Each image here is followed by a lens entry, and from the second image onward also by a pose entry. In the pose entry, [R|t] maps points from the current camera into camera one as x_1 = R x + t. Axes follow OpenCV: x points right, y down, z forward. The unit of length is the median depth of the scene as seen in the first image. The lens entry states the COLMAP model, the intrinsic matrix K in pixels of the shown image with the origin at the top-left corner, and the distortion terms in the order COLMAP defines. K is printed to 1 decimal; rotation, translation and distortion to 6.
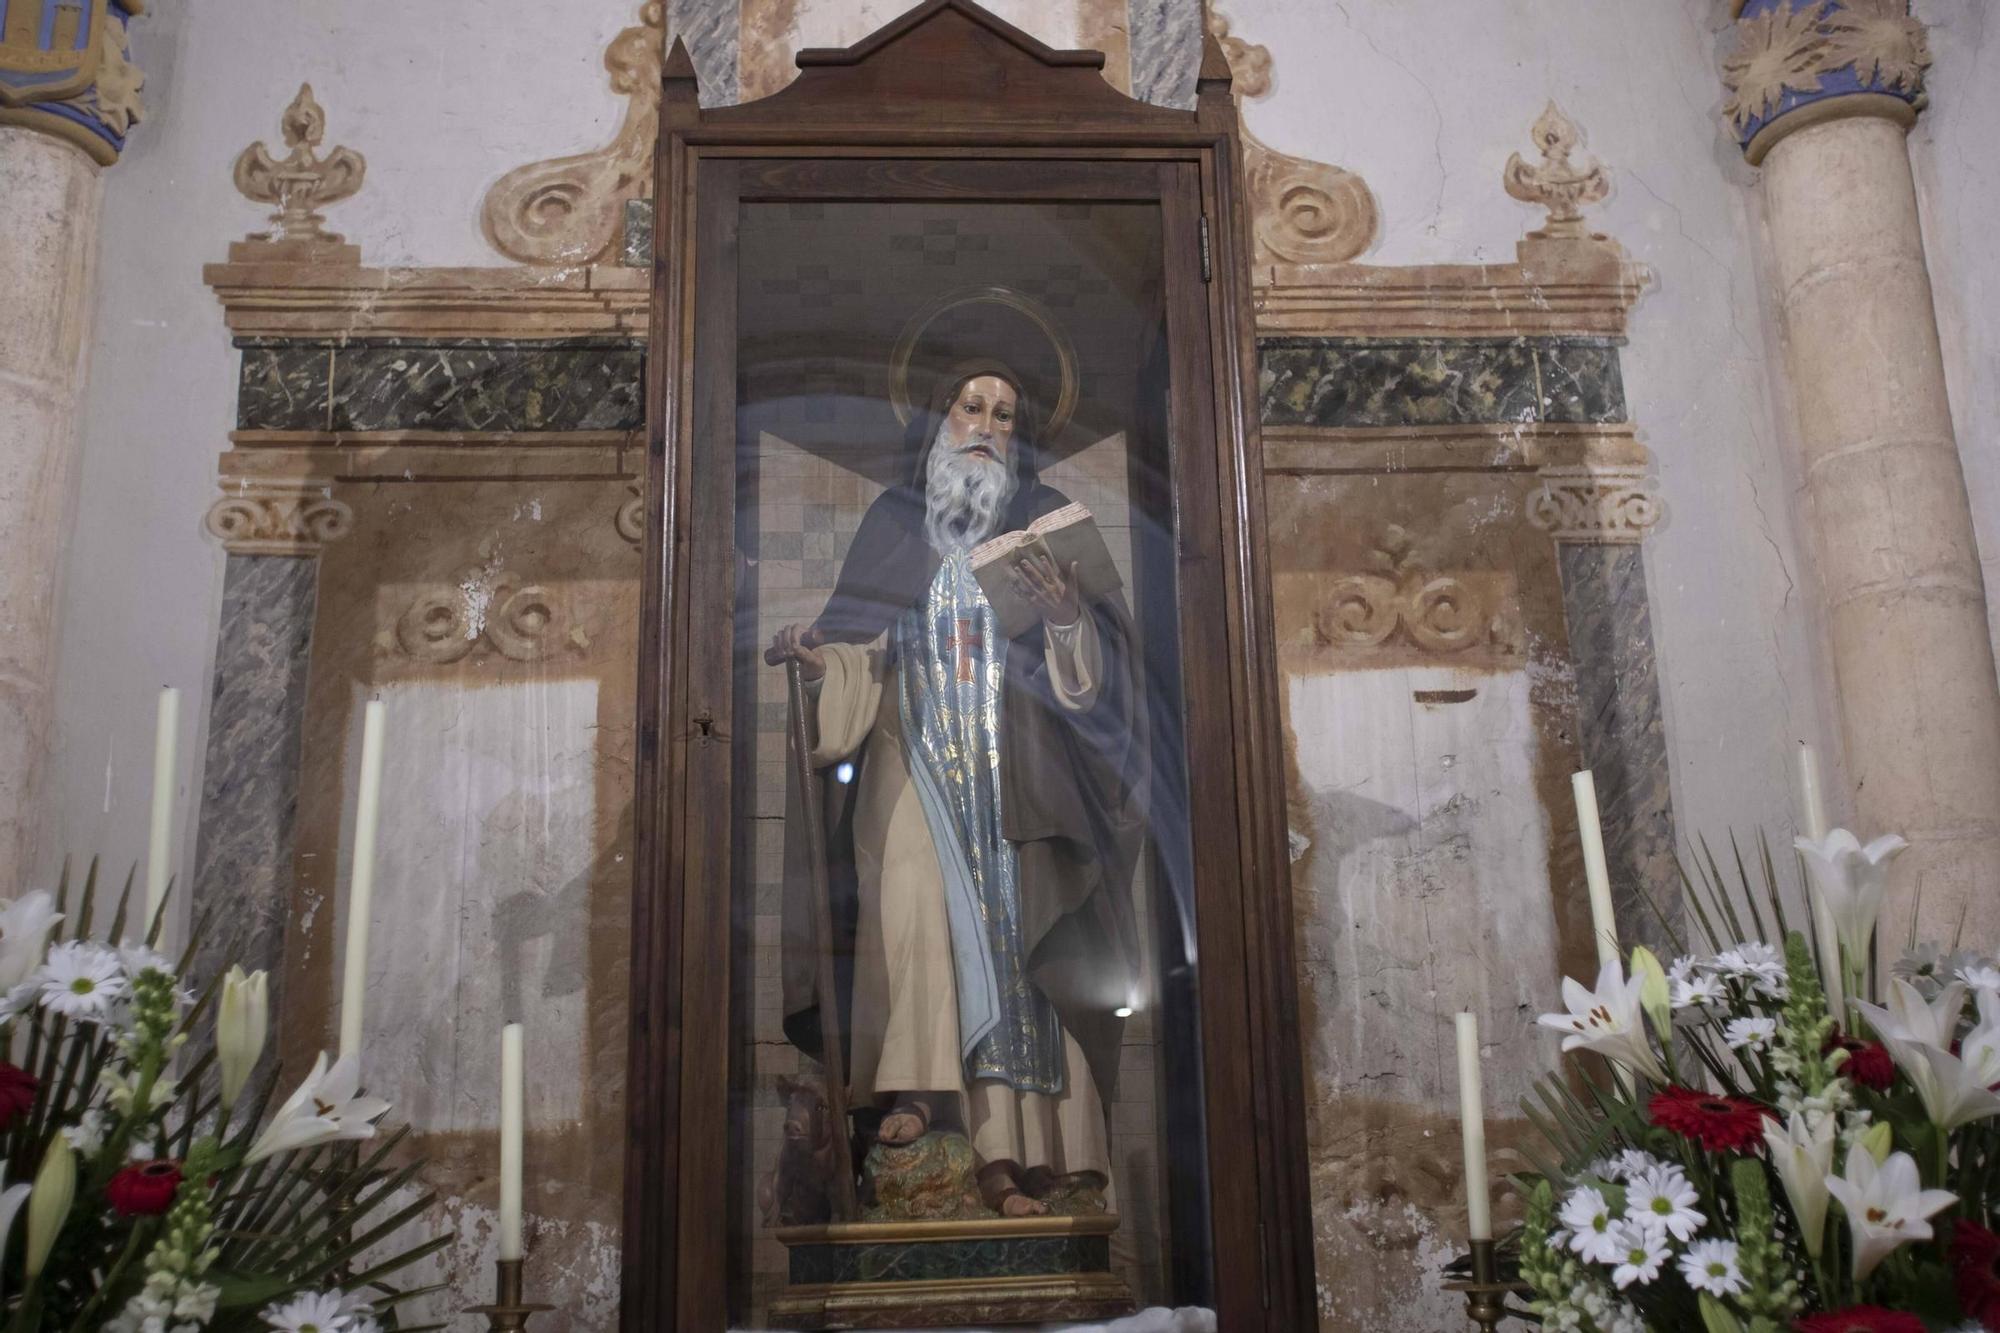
lens RADIAL K [[1966.0, 0, 1000.0], [0, 1966.0, 666.5], [0, 0, 1]] dist [-0.014632, 0.090089]
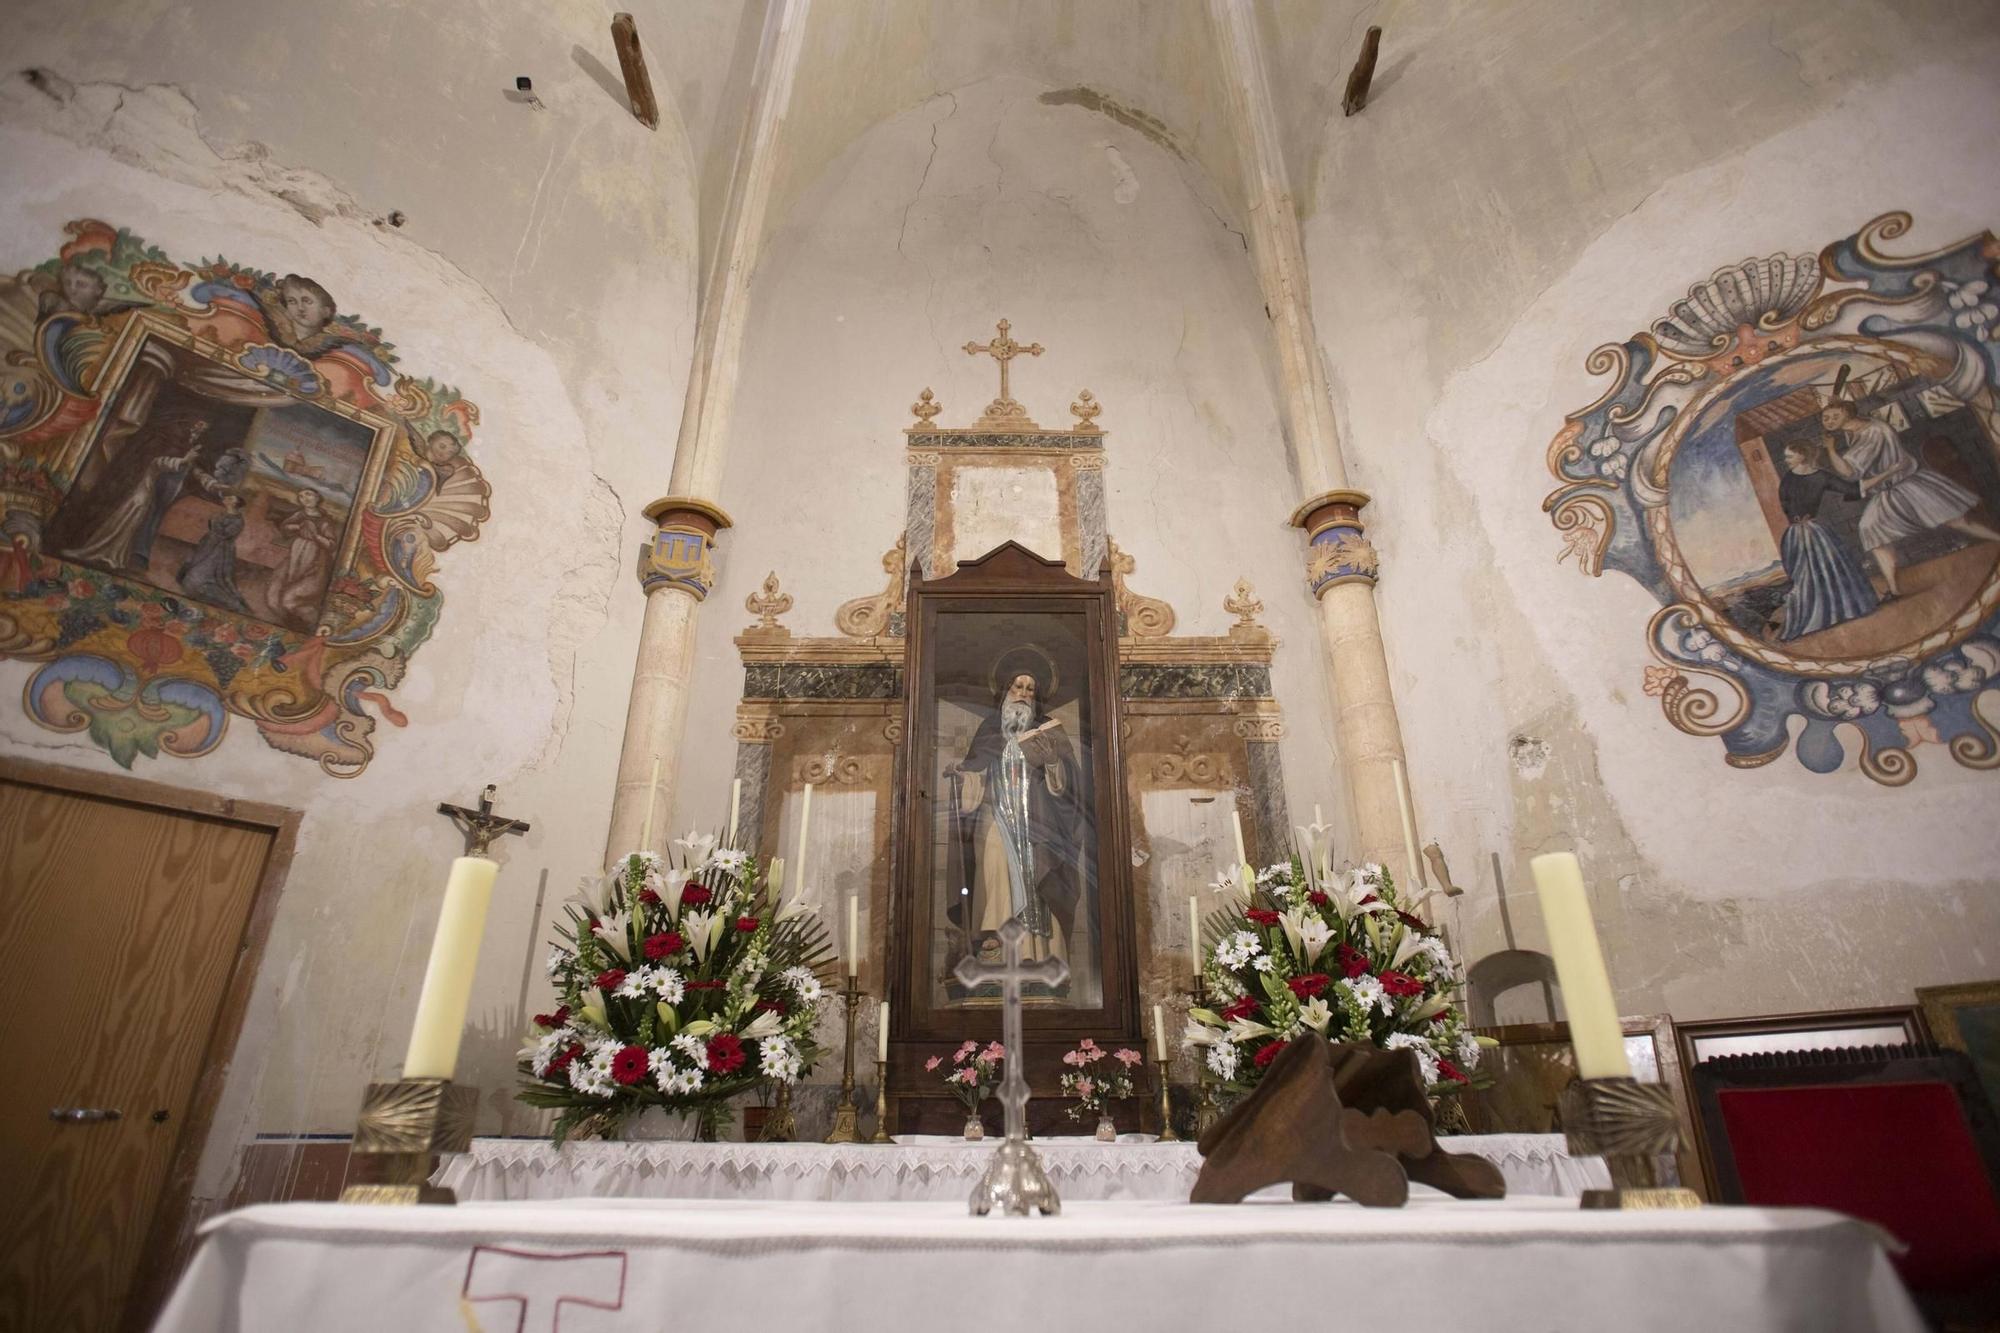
lens RADIAL K [[1012.2, 0, 1003.6], [0, 1012.2, 673.4], [0, 0, 1]] dist [-0.088710, 0.045522]
pose [[0.999309, 0.001405, -0.037133, 0.014493], [-0.007792, 0.984992, -0.172422, 0.079578], [0.036333, 0.172592, 0.984323, -0.333061]]
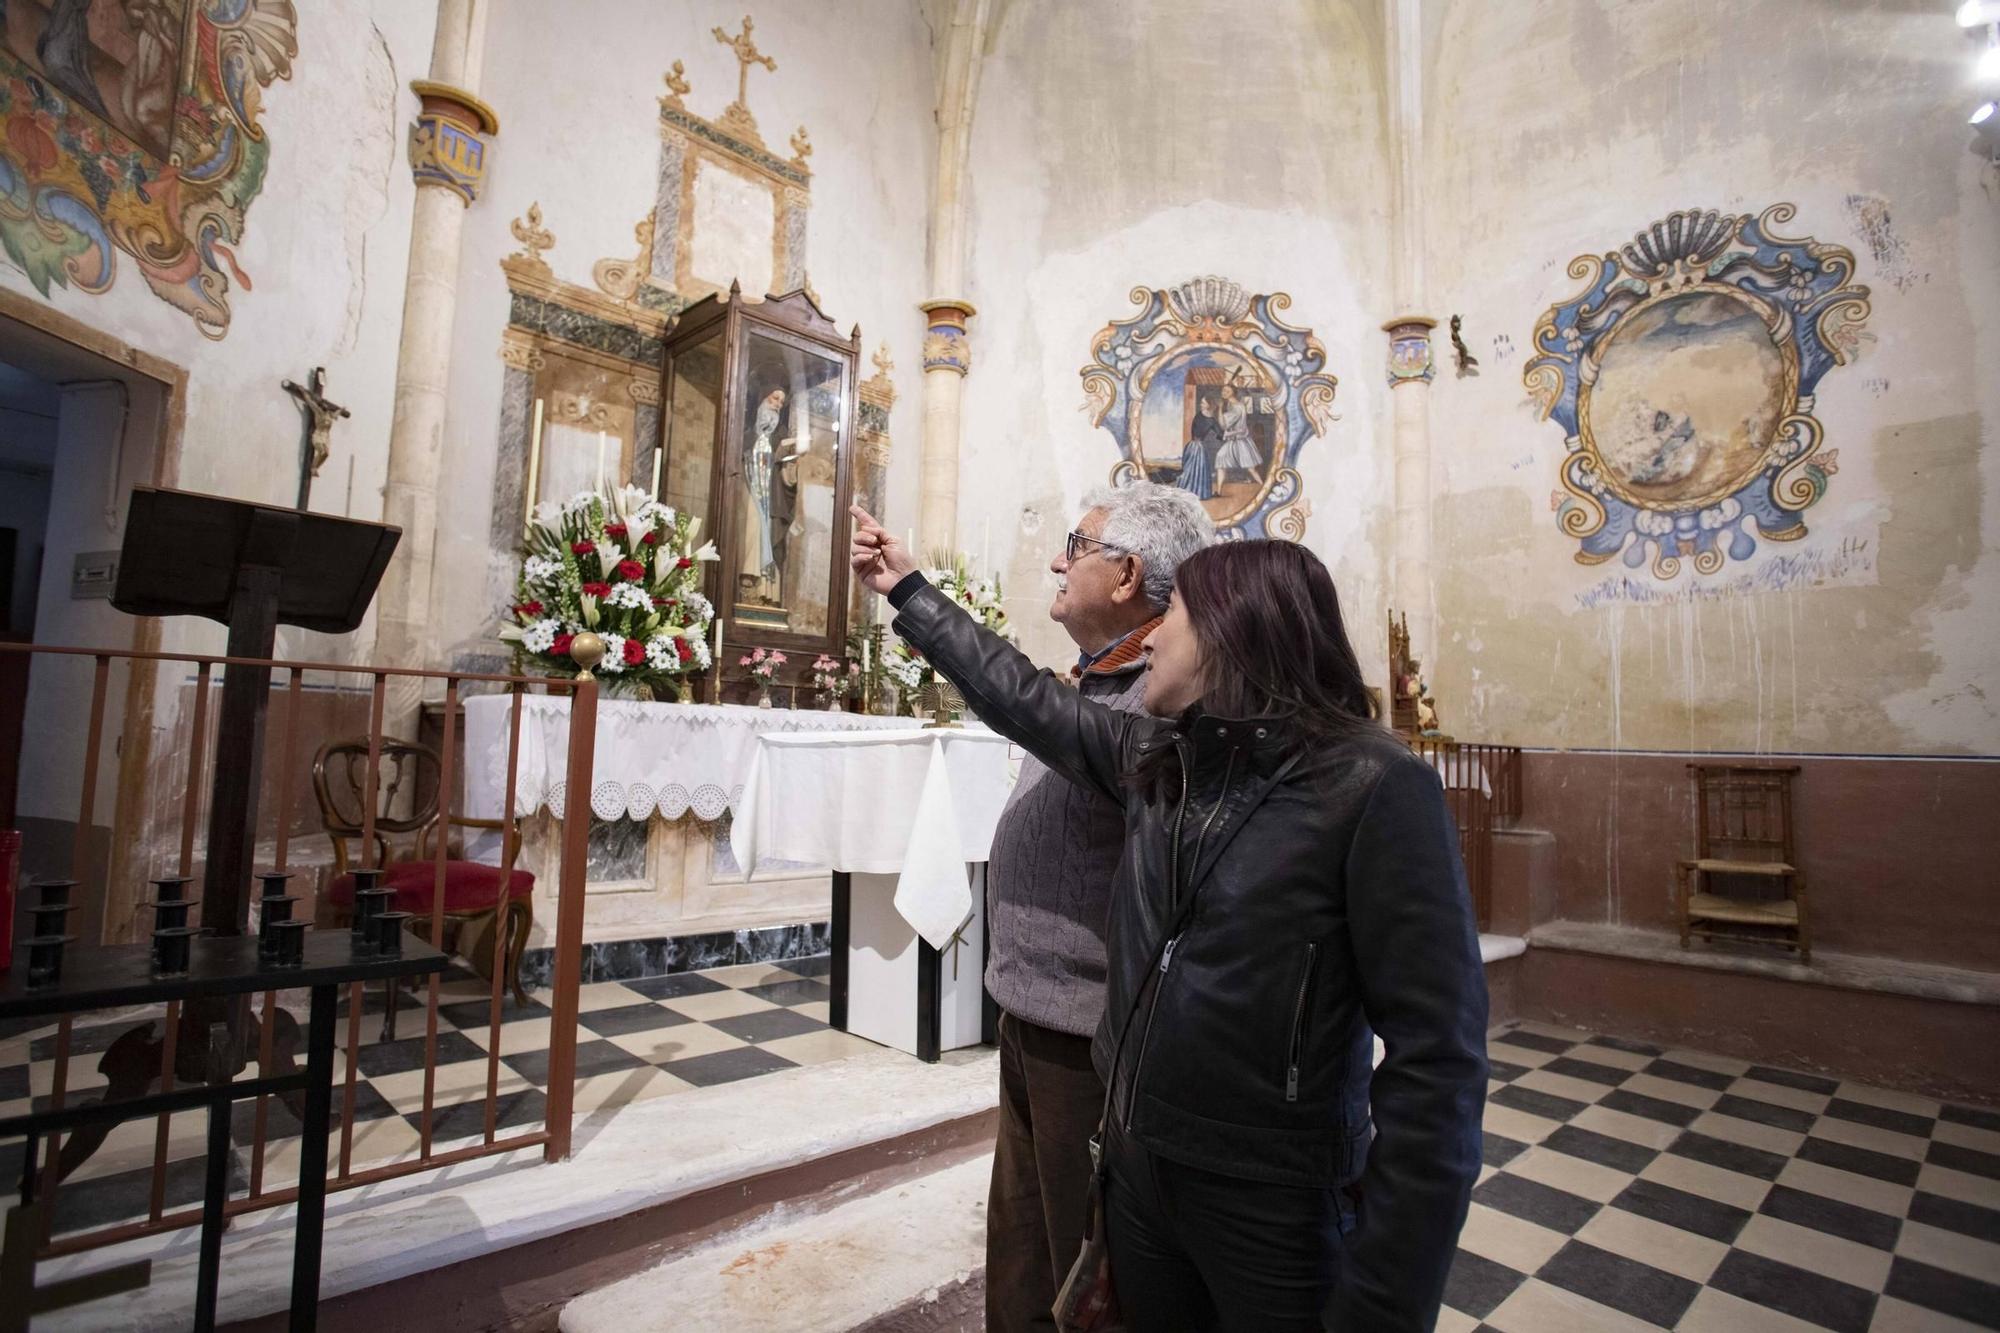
lens RADIAL K [[1010.4, 0, 998.3], [0, 1010.4, 661.6], [0, 0, 1]] dist [-0.084429, 0.044548]
pose [[0.736679, 0.102815, 0.668381, -0.772089], [-0.231719, 0.966918, 0.106658, 0.041054], [-0.635303, -0.233449, 0.736133, -0.645216]]
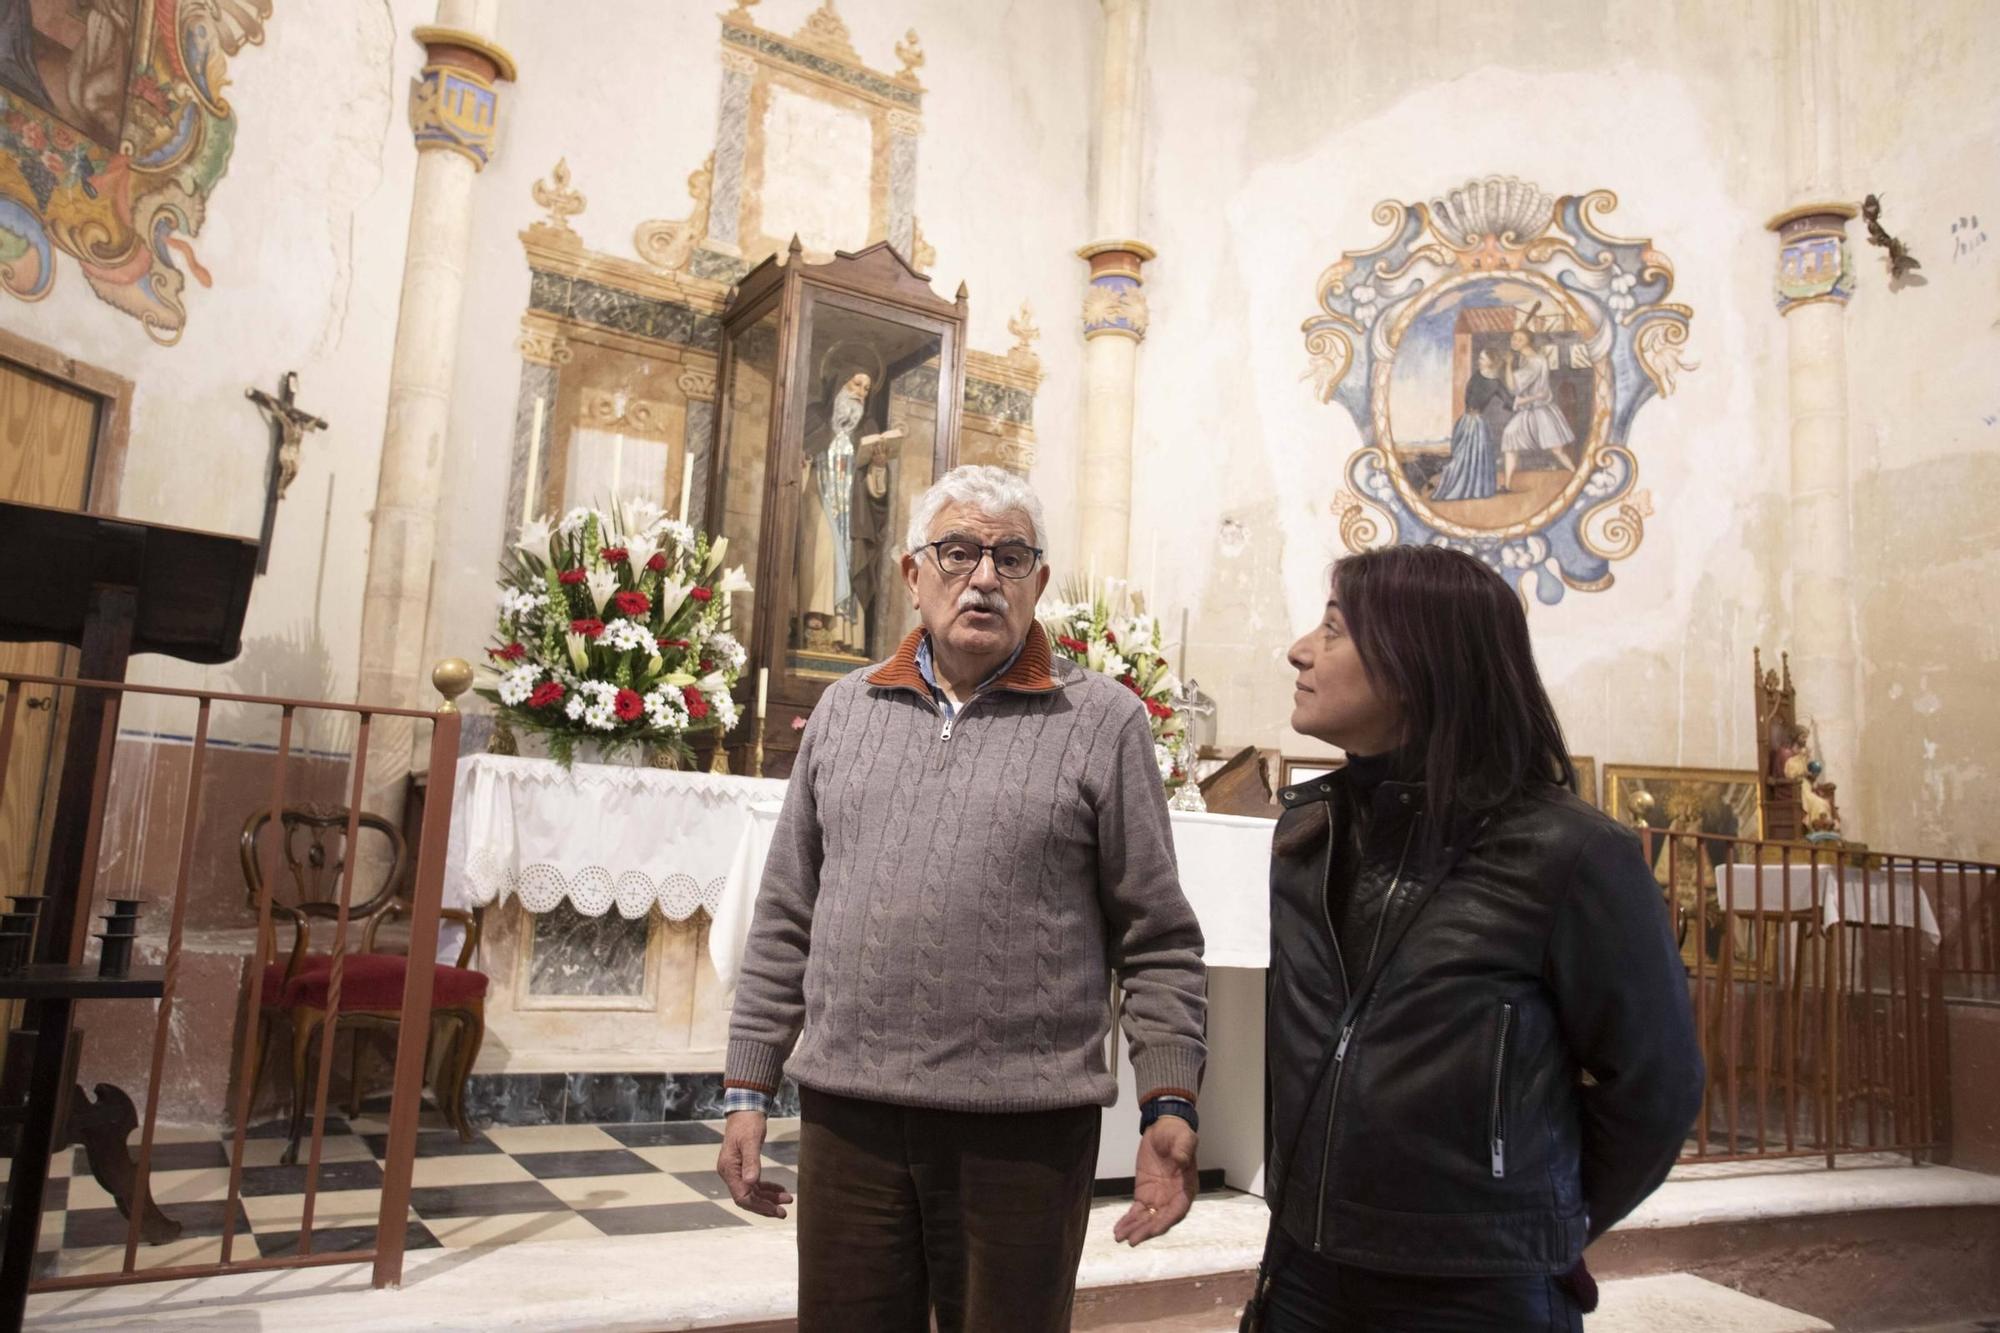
lens RADIAL K [[1450.0, 0, 1000.0], [0, 1450.0, 666.5], [0, 0, 1]] dist [-0.057393, 0.074603]
pose [[0.872577, 0.135967, 0.469172, -0.641427], [-0.203180, 0.974475, 0.095475, 0.020065], [-0.444215, -0.178636, 0.877931, -0.839850]]
